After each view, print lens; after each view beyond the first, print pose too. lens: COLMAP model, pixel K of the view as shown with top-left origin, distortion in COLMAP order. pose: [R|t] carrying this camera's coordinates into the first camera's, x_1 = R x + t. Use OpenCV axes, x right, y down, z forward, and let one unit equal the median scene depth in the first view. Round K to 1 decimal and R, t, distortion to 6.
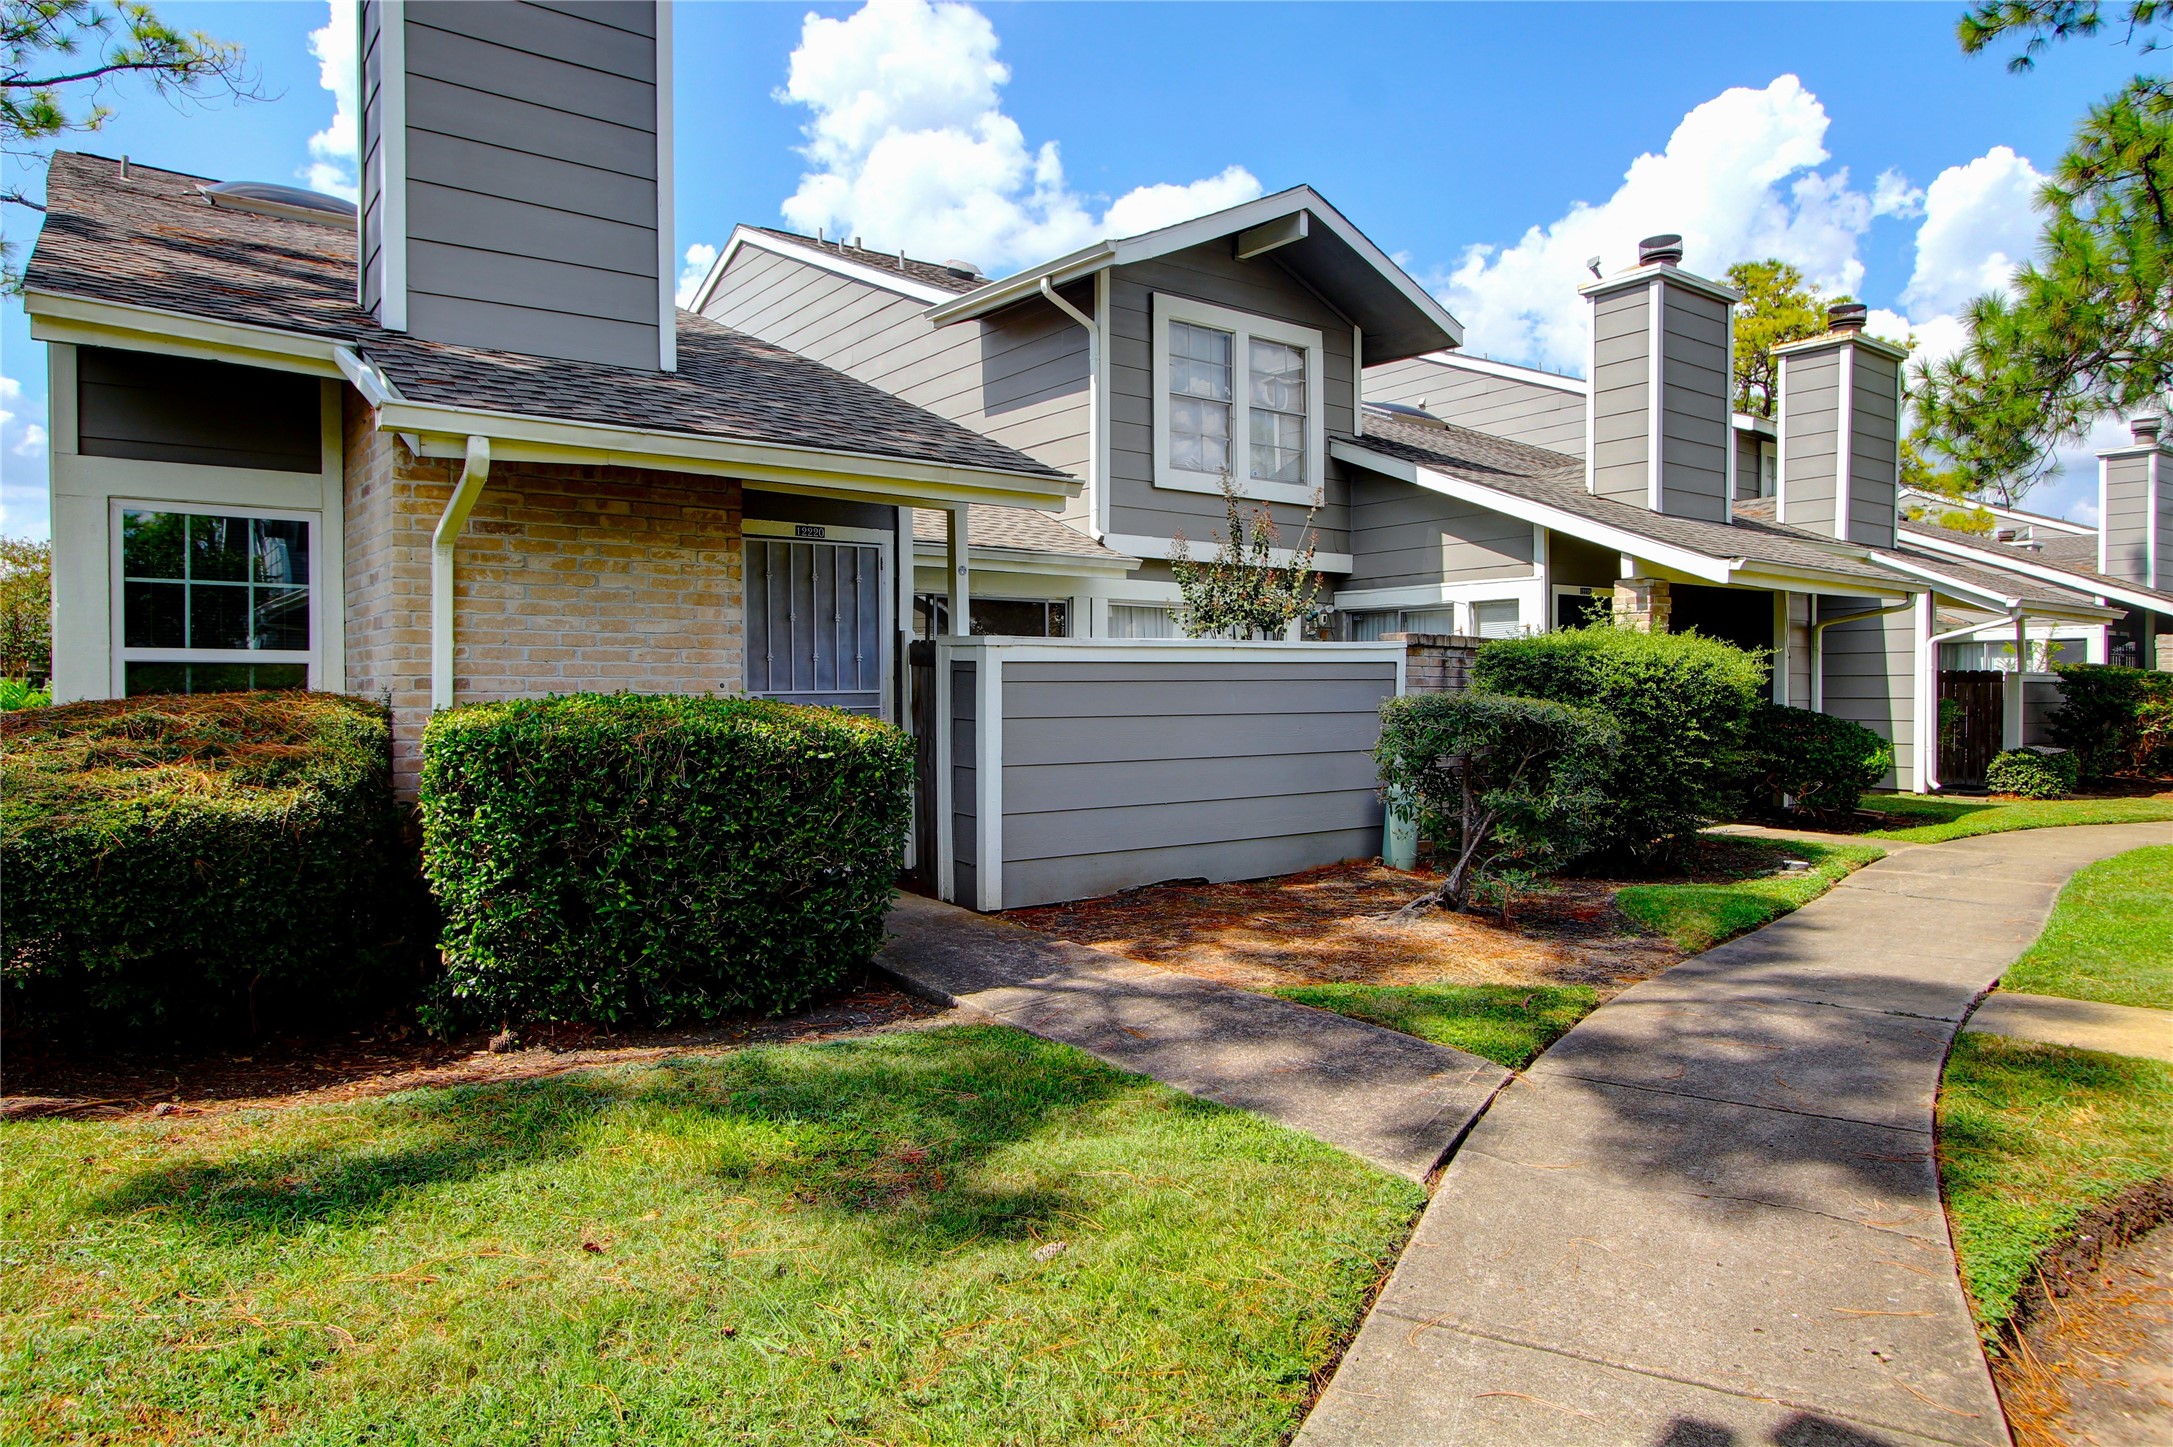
lens RADIAL K [[1322.5, 0, 1086.5], [0, 1322.5, 723.5], [0, 0, 1]] dist [0.001695, -0.001406]
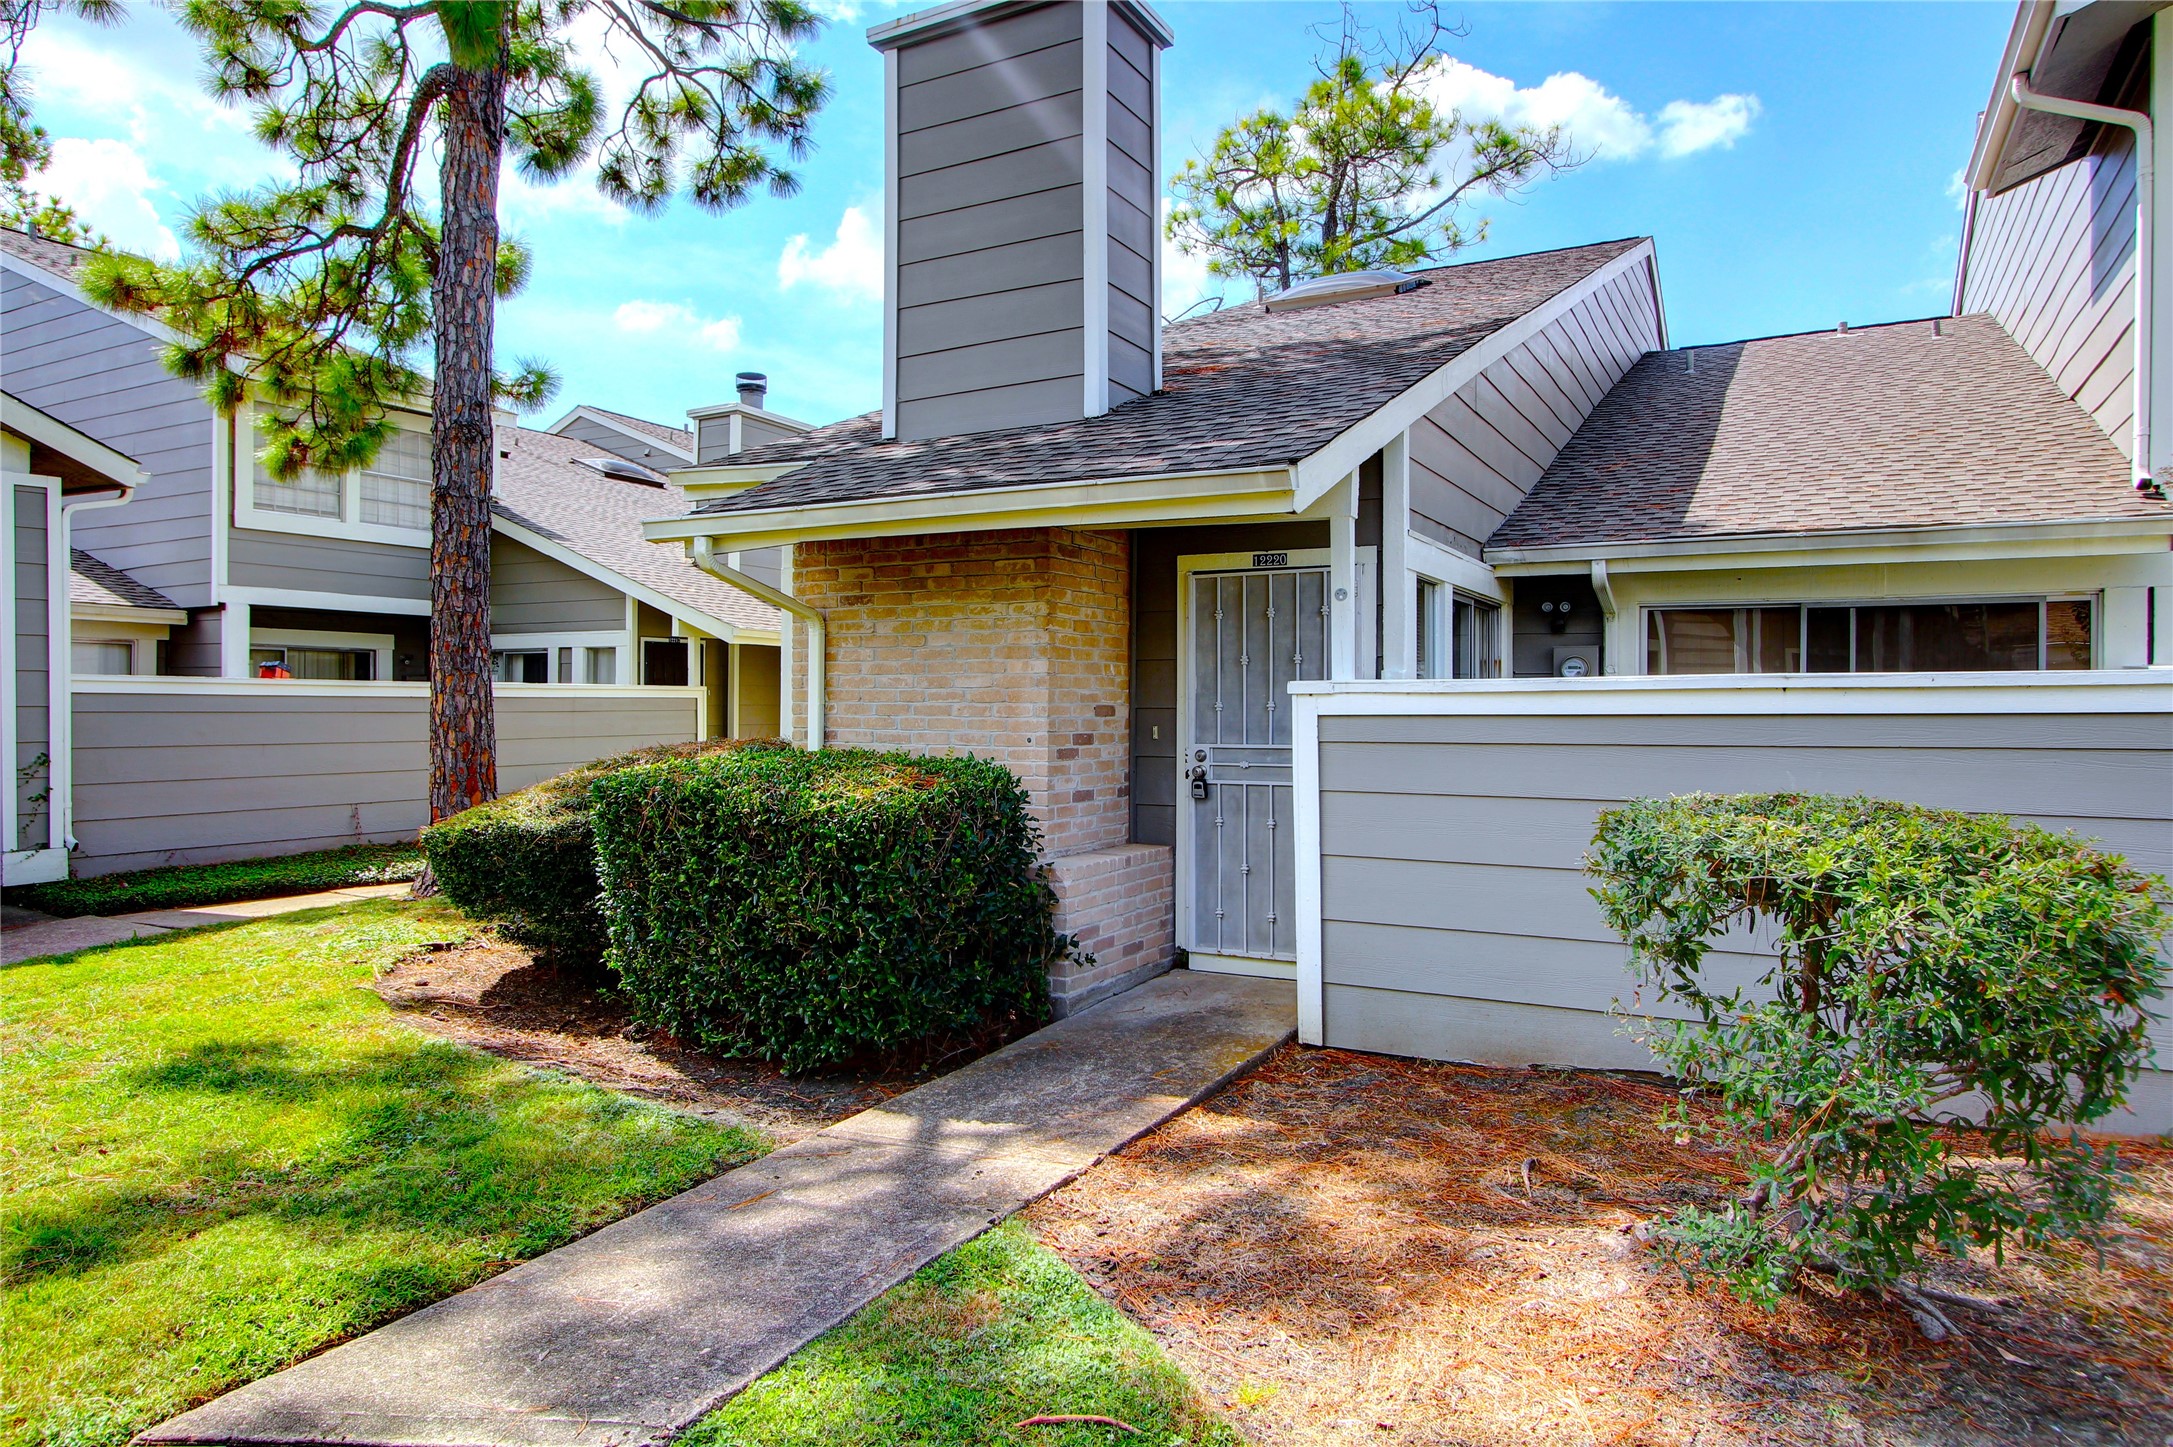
lens RADIAL K [[1322.5, 0, 1086.5], [0, 1322.5, 723.5], [0, 0, 1]] dist [0.001695, -0.001406]
pose [[0.421937, 0.018710, -0.906432, 0.652392], [-0.028555, 0.999565, 0.007340, -0.052147], [0.906175, 0.022786, 0.422288, 0.665502]]
